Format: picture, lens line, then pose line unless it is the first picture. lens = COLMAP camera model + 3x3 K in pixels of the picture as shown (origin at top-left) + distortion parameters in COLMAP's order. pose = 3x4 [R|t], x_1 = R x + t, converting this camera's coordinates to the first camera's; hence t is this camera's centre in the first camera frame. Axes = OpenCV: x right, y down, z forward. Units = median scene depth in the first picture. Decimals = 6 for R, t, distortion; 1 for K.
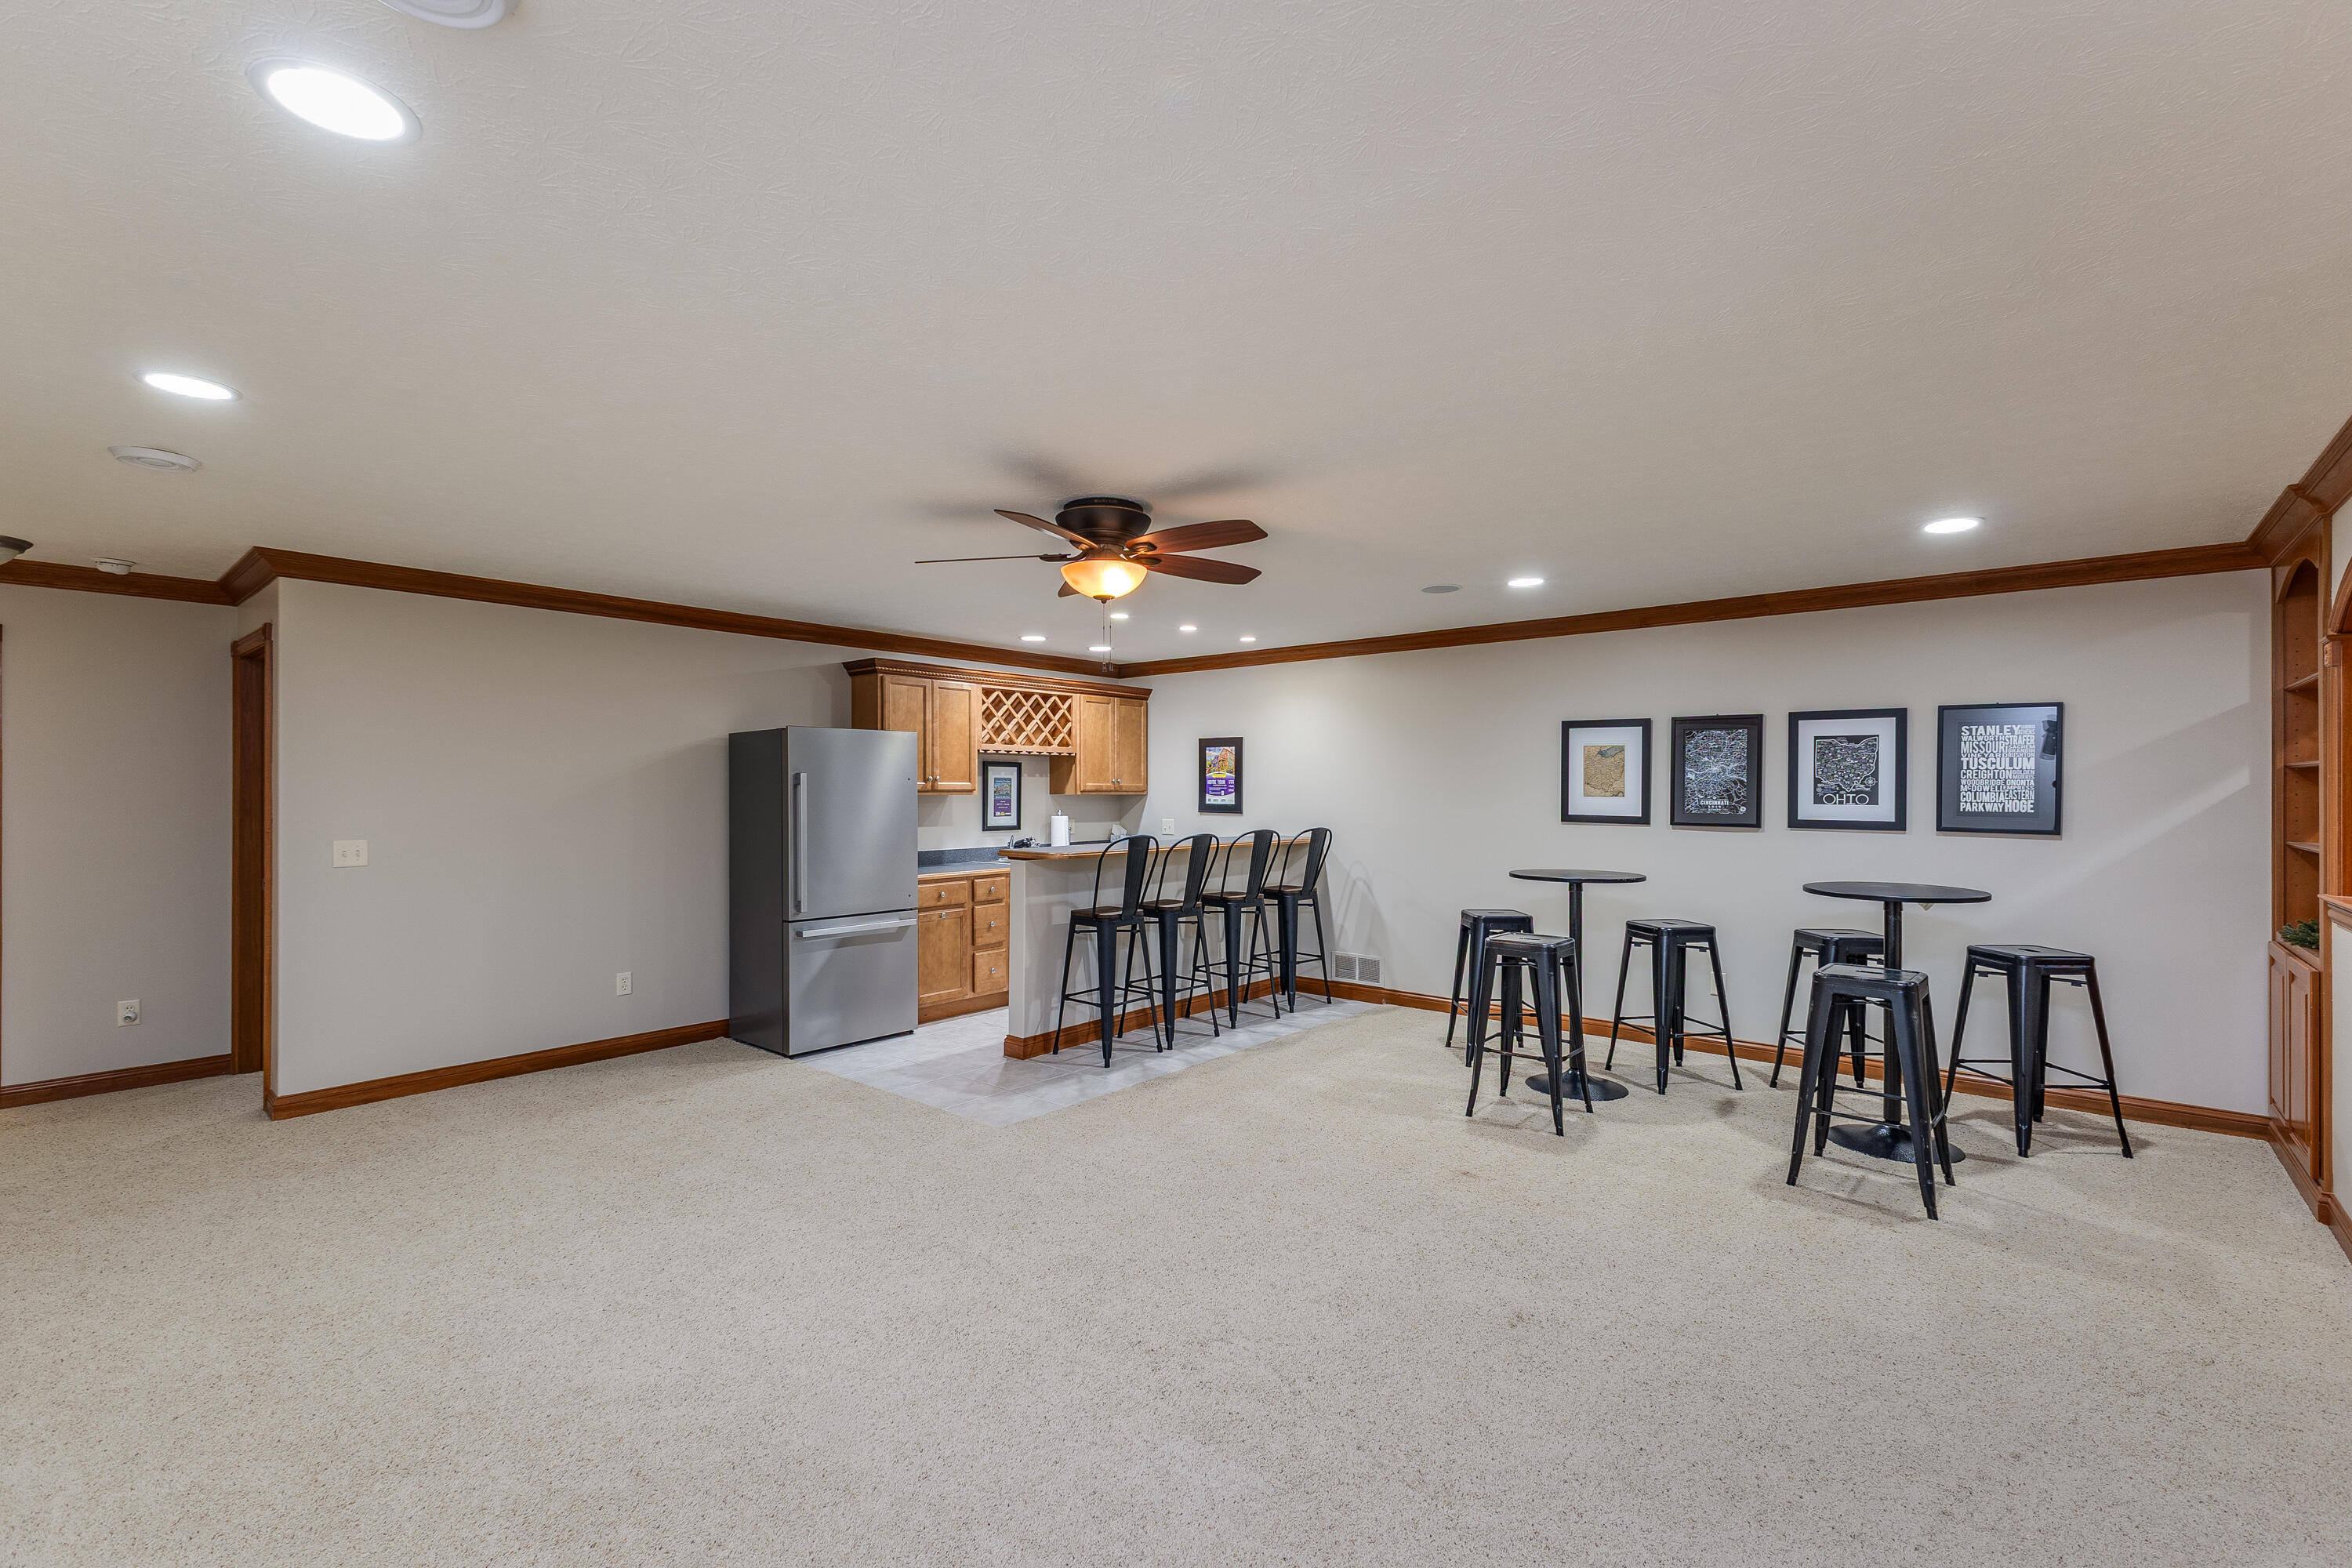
lens RADIAL K [[1033.3, 0, 1195.9], [0, 1033.3, 782.4], [0, 0, 1]] dist [0.013815, -0.003252]
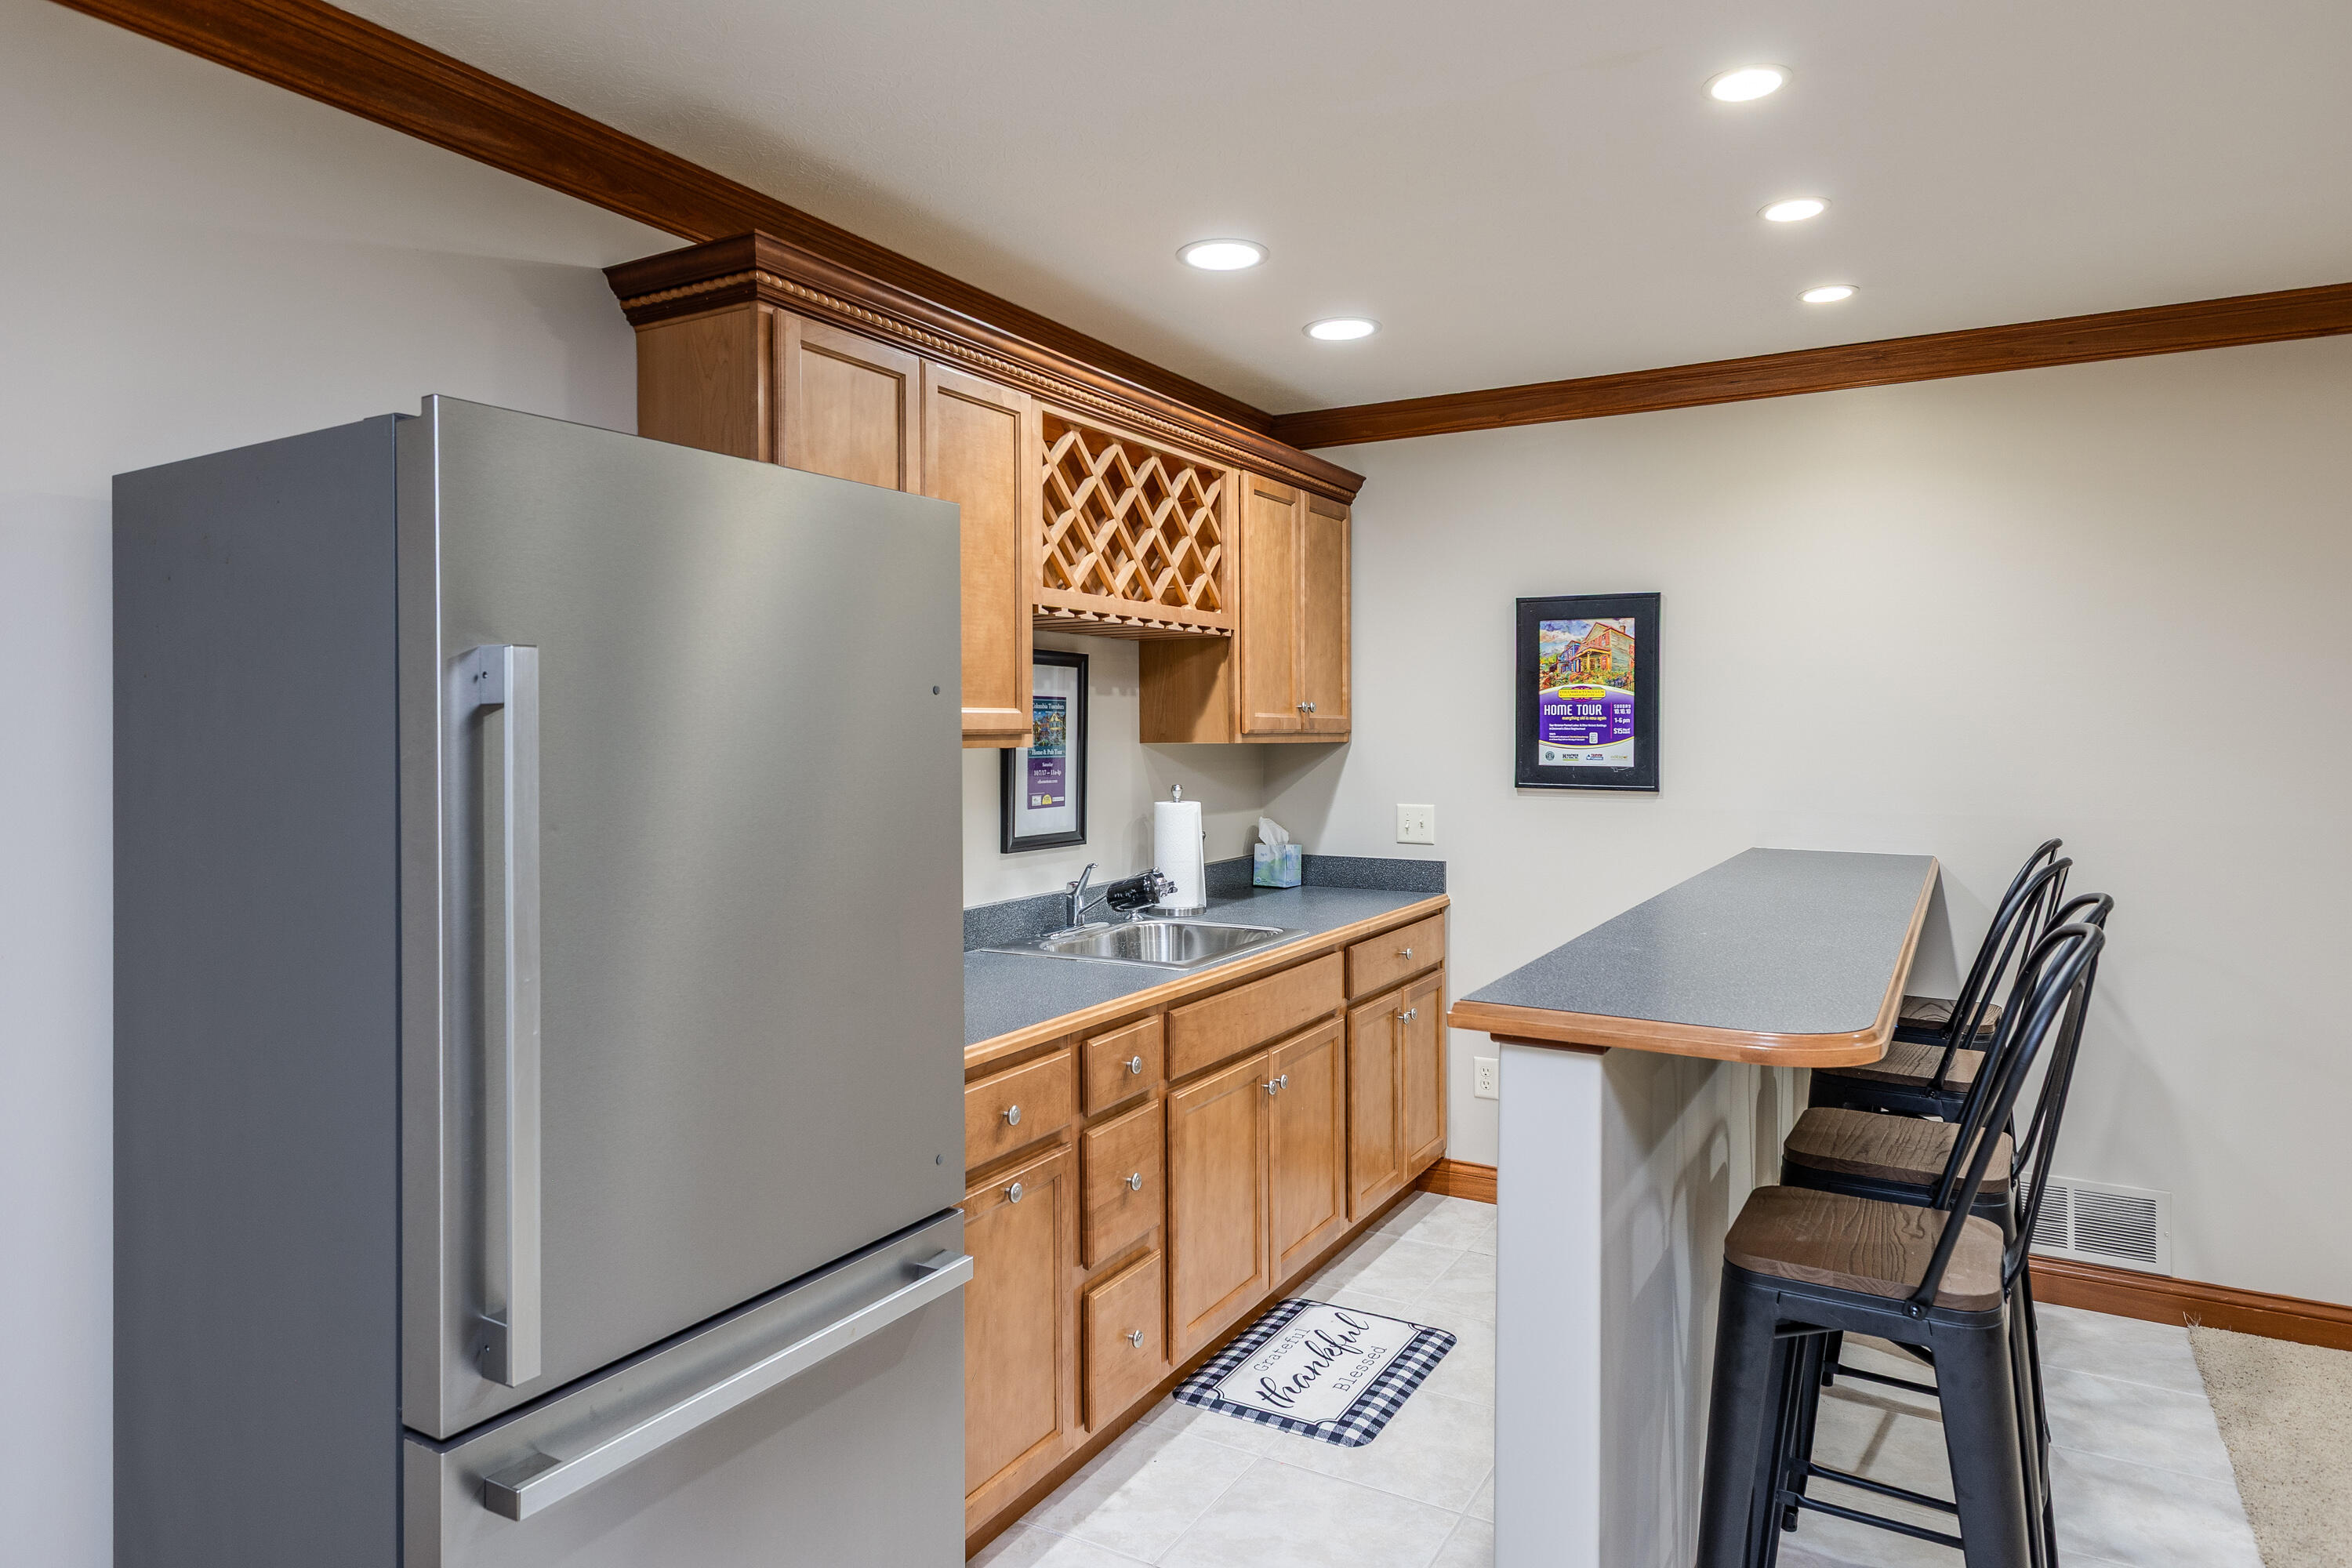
lens RADIAL K [[1382.9, 0, 1188.2], [0, 1382.9, 711.8], [0, 0, 1]] dist [-0.006244, 0.001790]
pose [[0.984020, 0.001876, 0.178050, -0.237485], [-0.001071, 0.999989, -0.004621, 0.003243], [-0.178057, 0.004356, 0.984011, 0.568776]]
